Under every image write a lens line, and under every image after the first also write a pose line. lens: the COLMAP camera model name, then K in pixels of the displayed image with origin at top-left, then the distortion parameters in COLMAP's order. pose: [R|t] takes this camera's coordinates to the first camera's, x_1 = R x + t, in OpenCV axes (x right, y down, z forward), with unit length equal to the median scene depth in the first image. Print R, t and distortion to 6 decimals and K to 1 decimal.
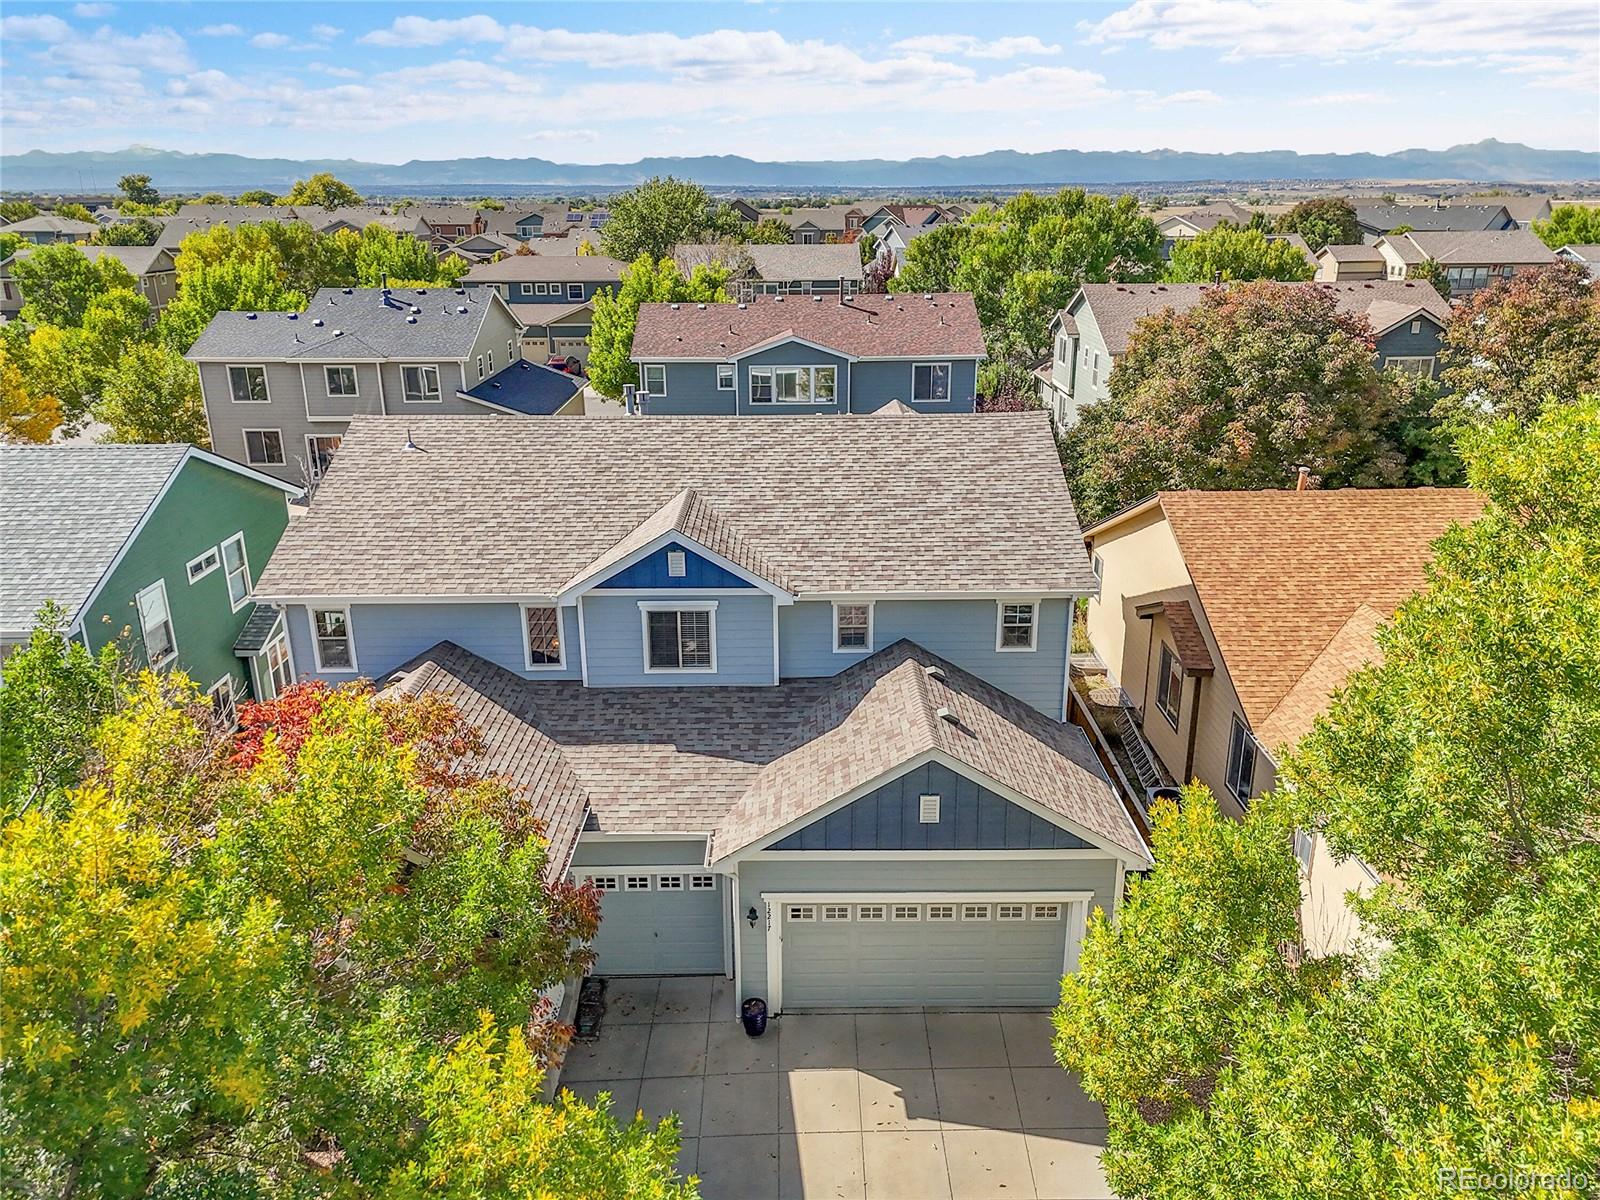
lens RADIAL K [[1141.8, 0, 800.0], [0, 1141.8, 600.0], [0, 0, 1]] dist [0.066986, -0.056090]
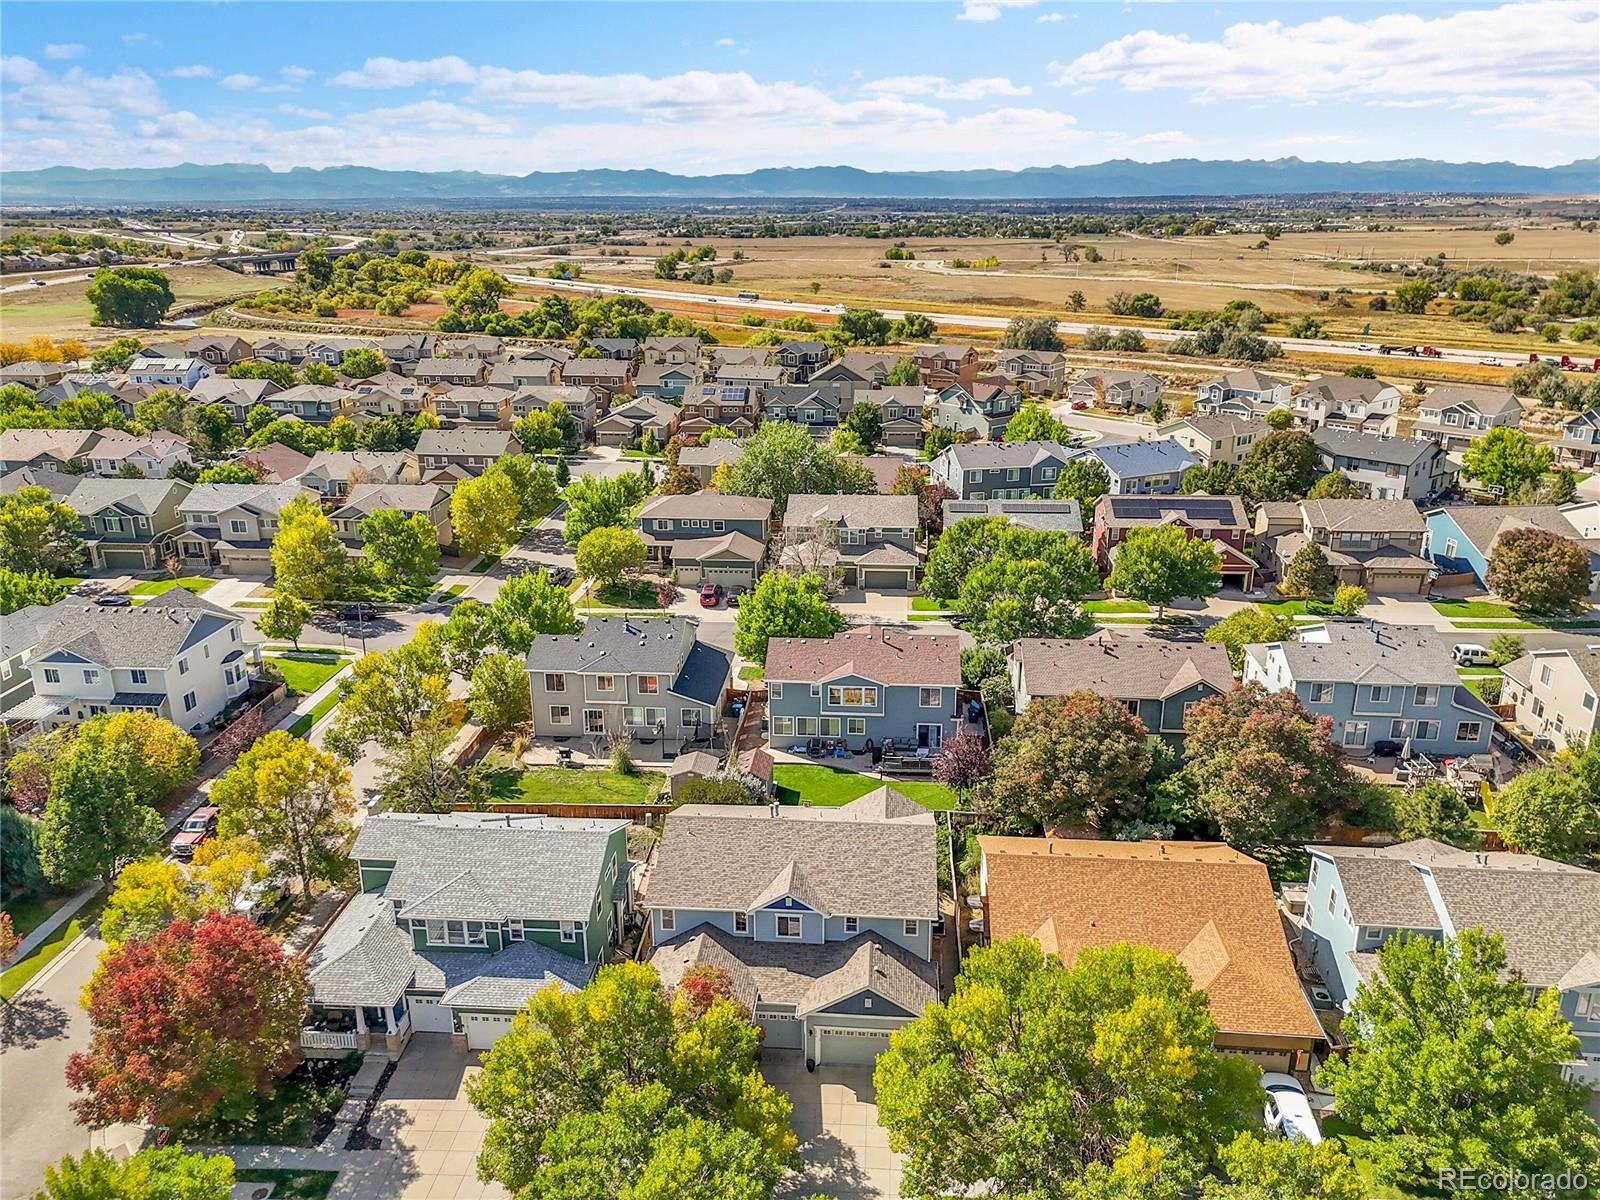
lens RADIAL K [[1141.8, 0, 800.0], [0, 1141.8, 600.0], [0, 0, 1]] dist [0.066986, -0.056090]
pose [[0.995815, 0.025689, -0.087710, 0.151489], [-0.026292, 0.999638, -0.005730, -0.770566], [0.087531, 0.008012, 0.996130, -1.858286]]
